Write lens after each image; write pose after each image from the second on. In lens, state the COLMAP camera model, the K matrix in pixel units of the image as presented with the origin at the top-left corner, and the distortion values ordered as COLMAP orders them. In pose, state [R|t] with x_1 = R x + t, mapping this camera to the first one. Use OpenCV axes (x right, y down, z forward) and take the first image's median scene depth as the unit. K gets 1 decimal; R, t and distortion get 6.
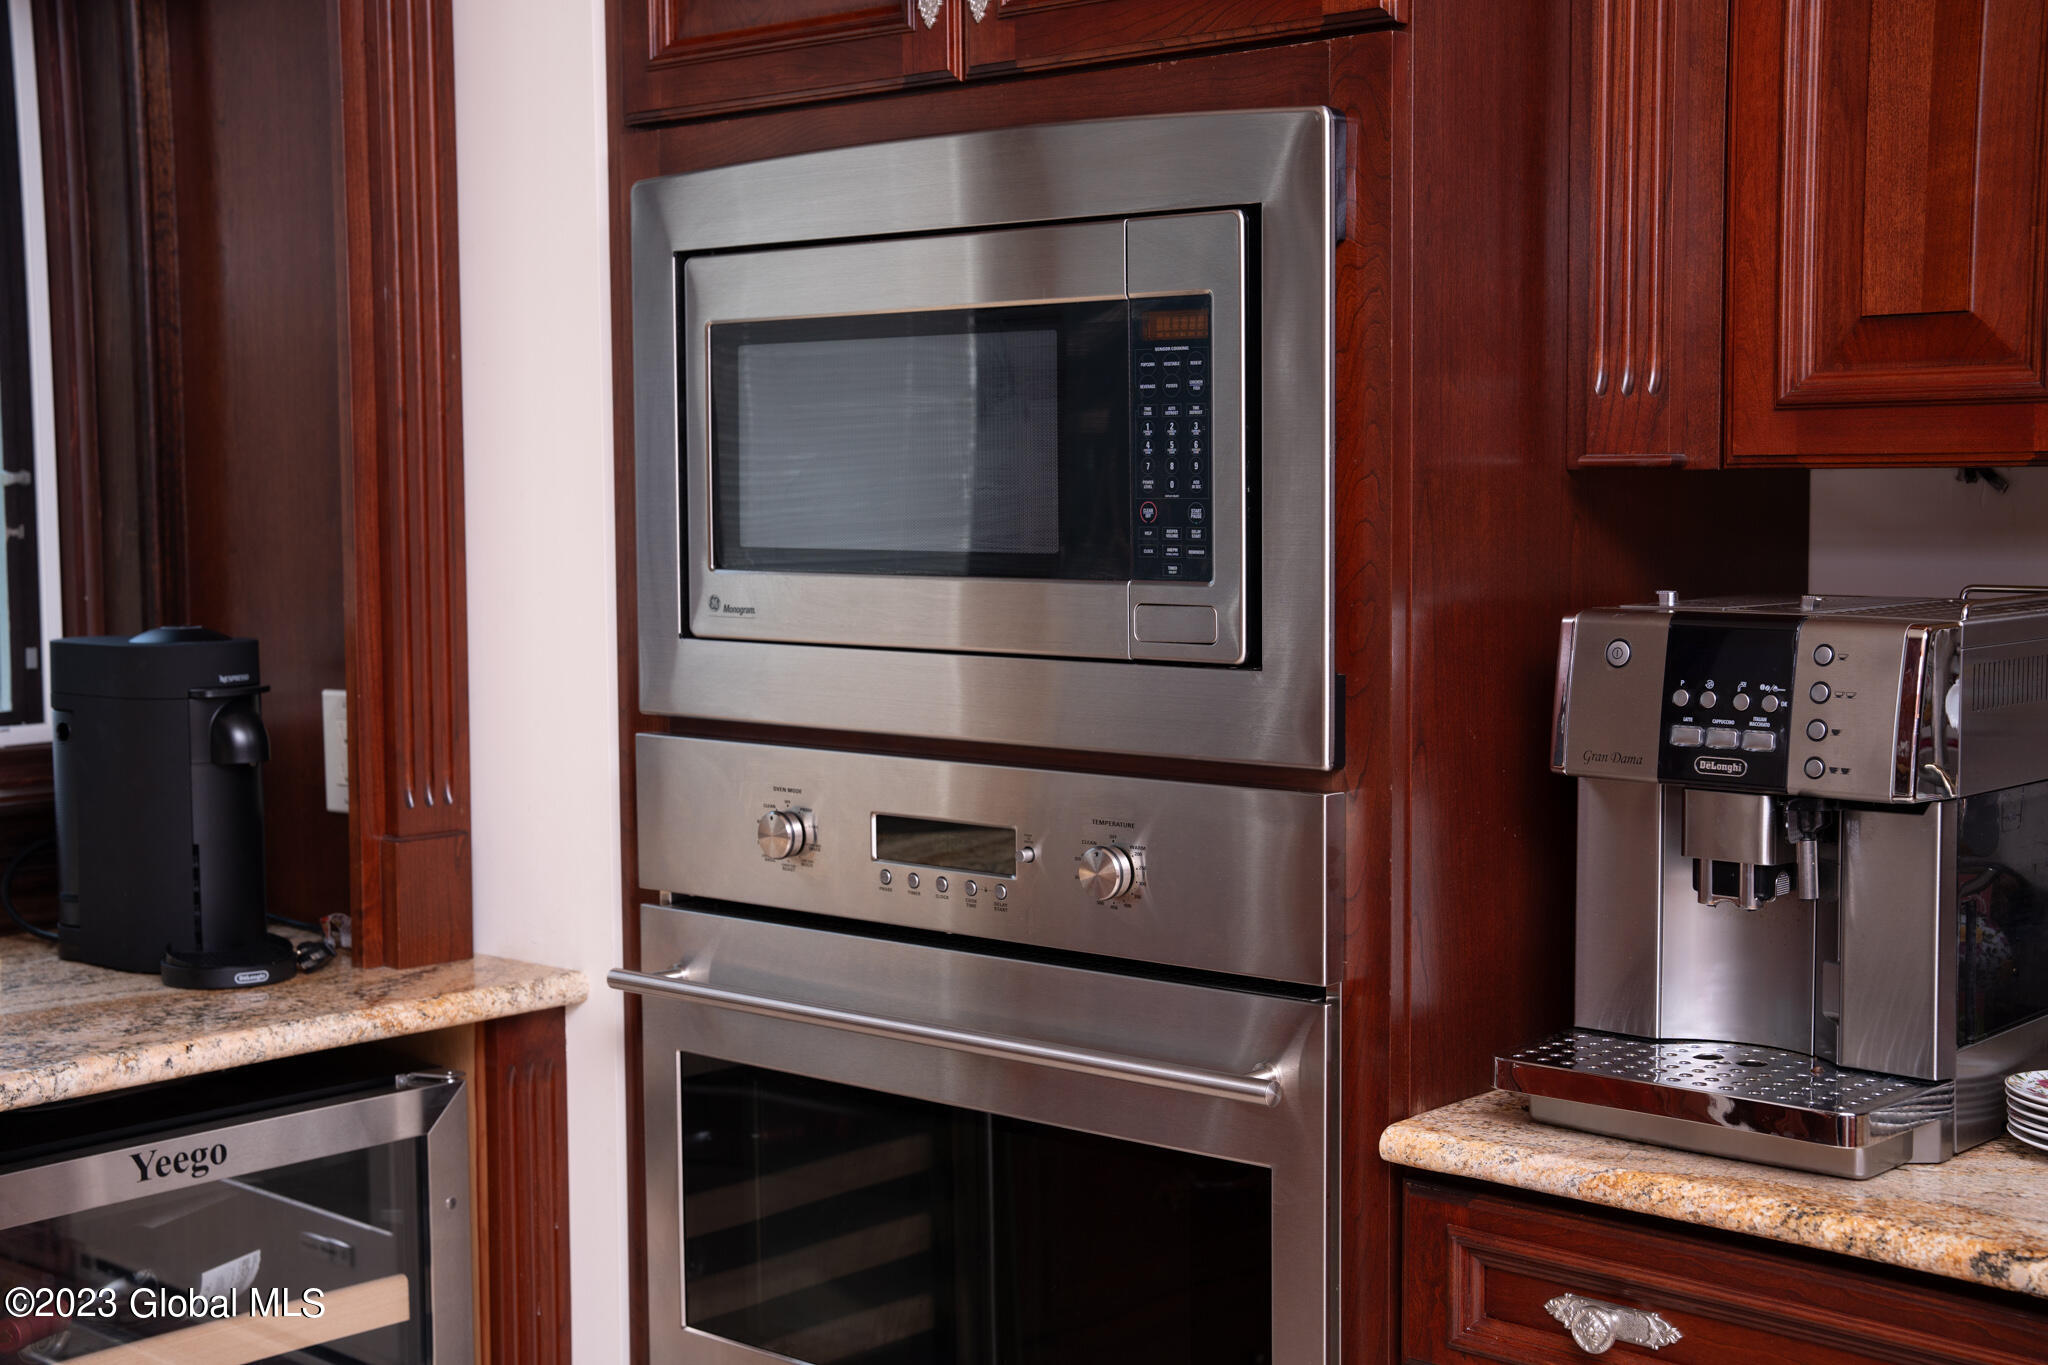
lens RADIAL K [[2810.1, 0, 1030.8], [0, 2810.1, 687.5], [0, 0, 1]] dist [0.049993, 0.000000]
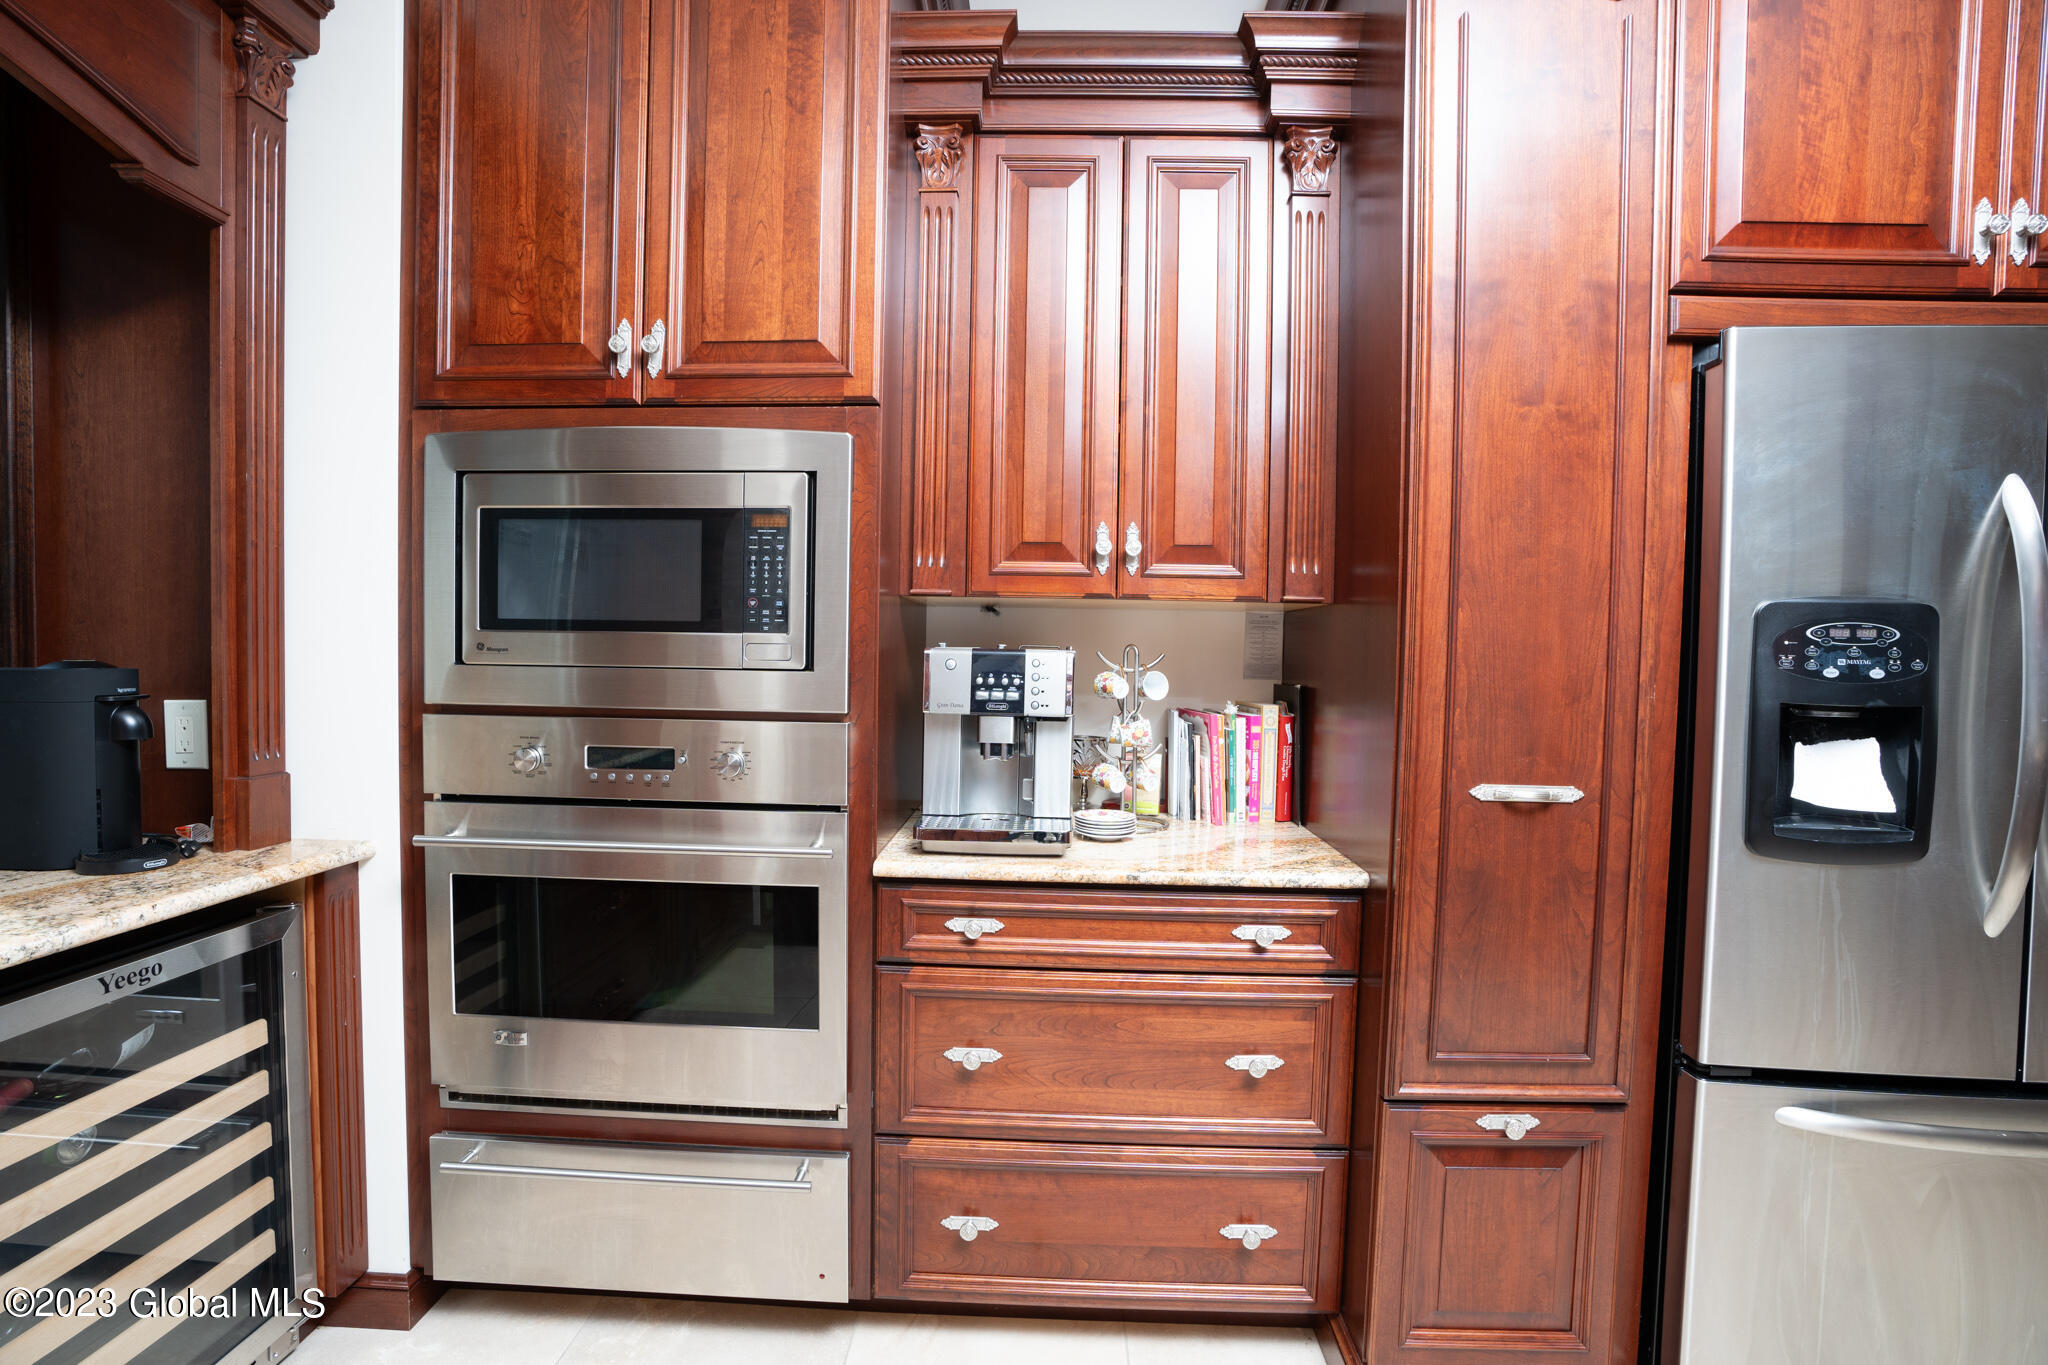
lens RADIAL K [[936.2, 0, 1030.7], [0, 936.2, 682.2], [0, 0, 1]] dist [-0.065408, 0.020584]
pose [[0.759421, -0.002256, 0.650595, -0.270684], [0.029118, 0.999110, -0.030523, 0.030208], [-0.649947, 0.042124, 0.758811, 0.289702]]
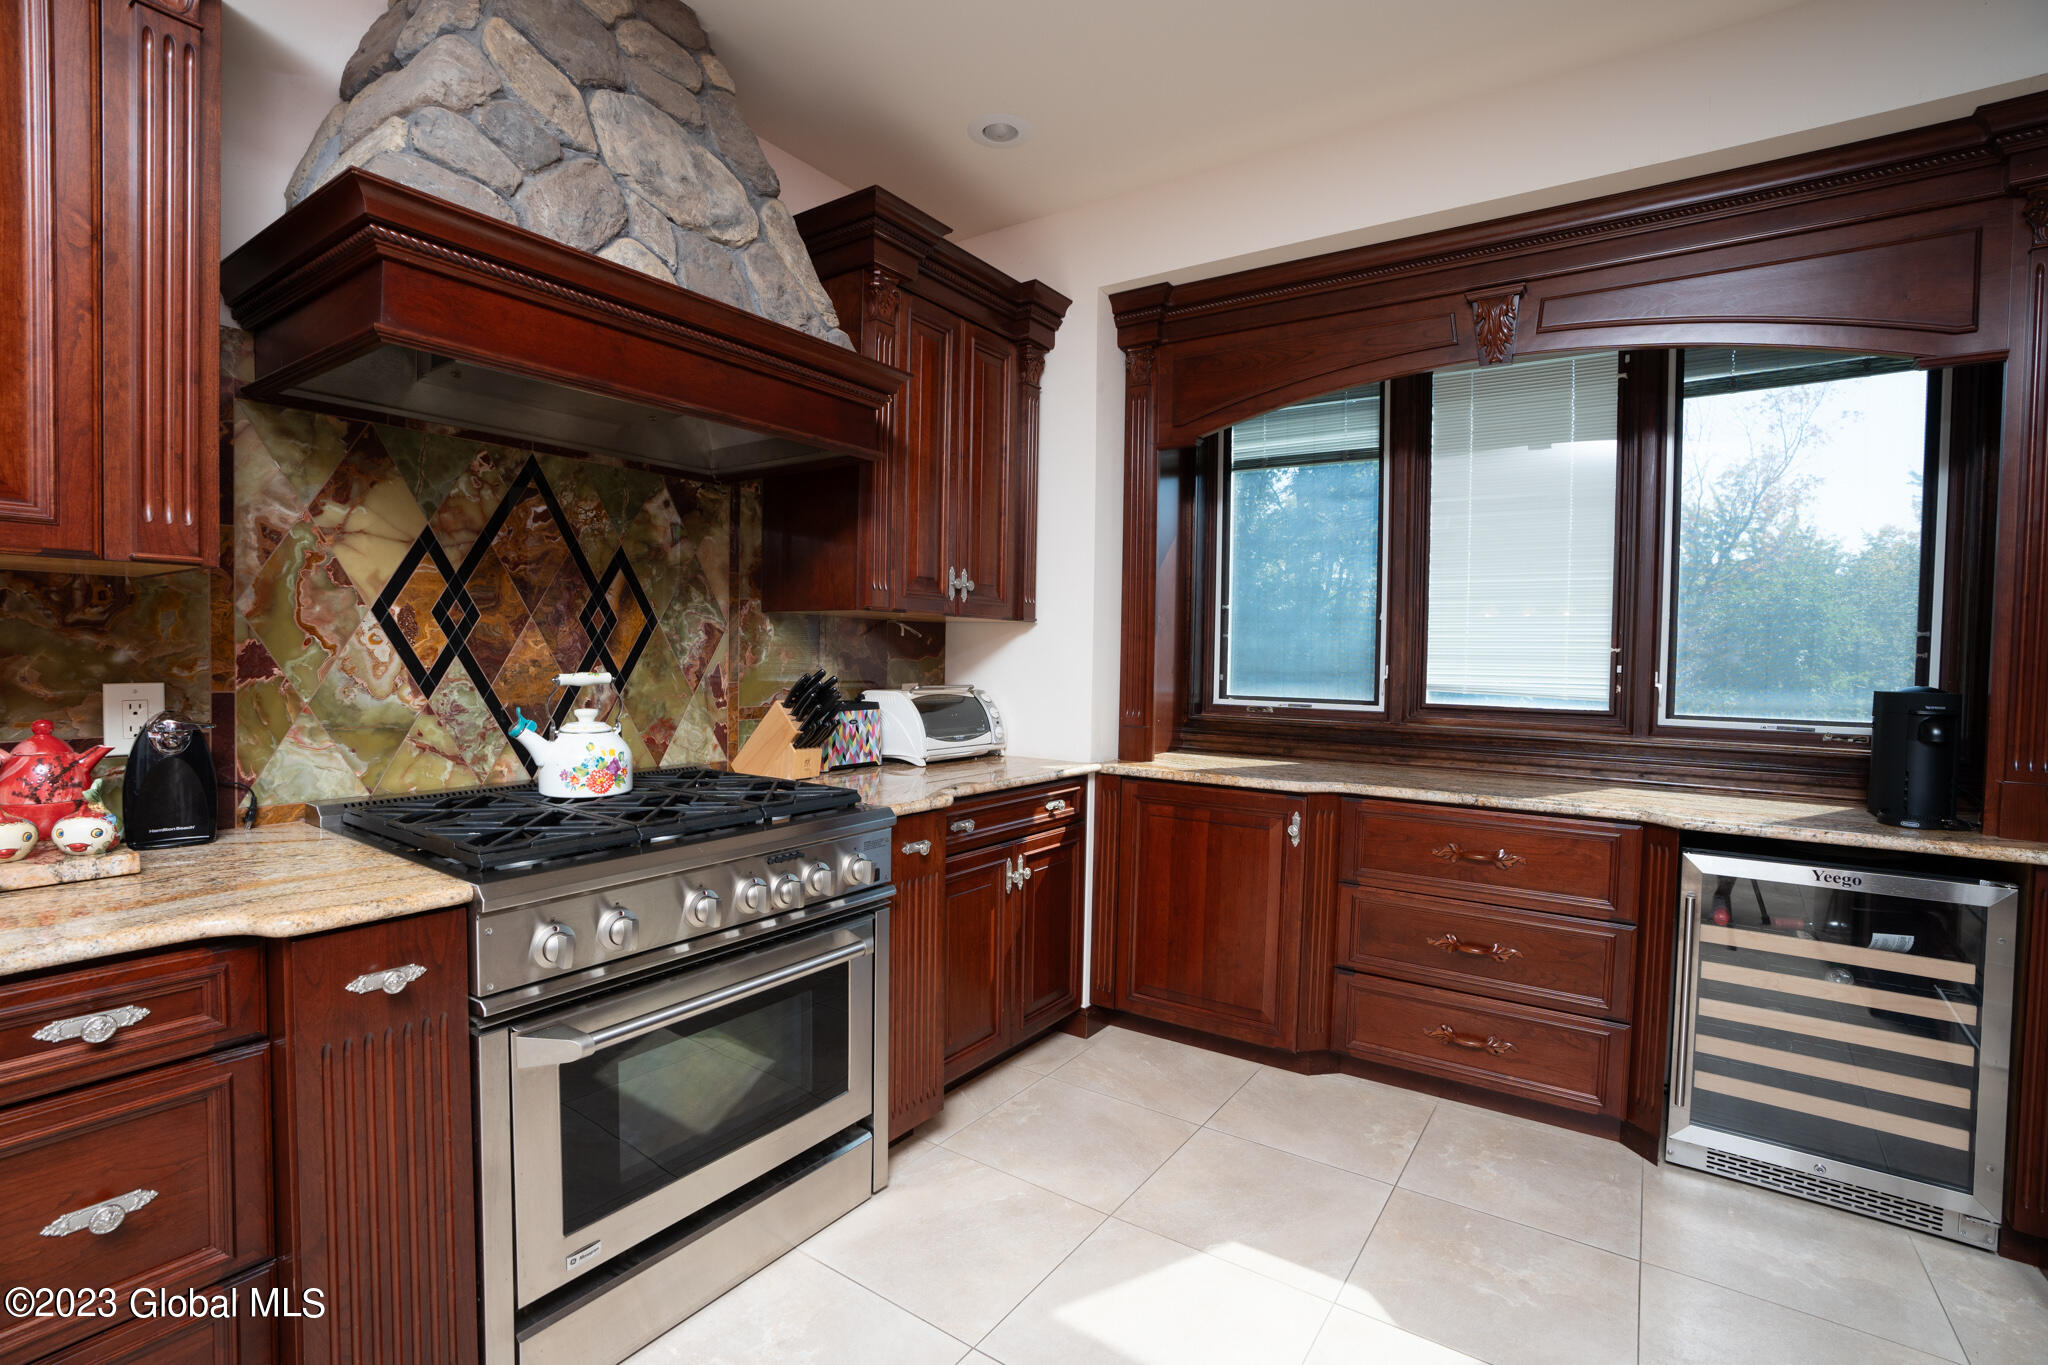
lens RADIAL K [[936.2, 0, 1018.8], [0, 936.2, 681.0], [0, 0, 1]] dist [-0.065408, 0.020584]
pose [[0.130204, 0.039936, -0.990683, 0.487888], [-0.101959, 0.994431, 0.026686, 0.042295], [0.986231, 0.097535, 0.133551, 0.118204]]
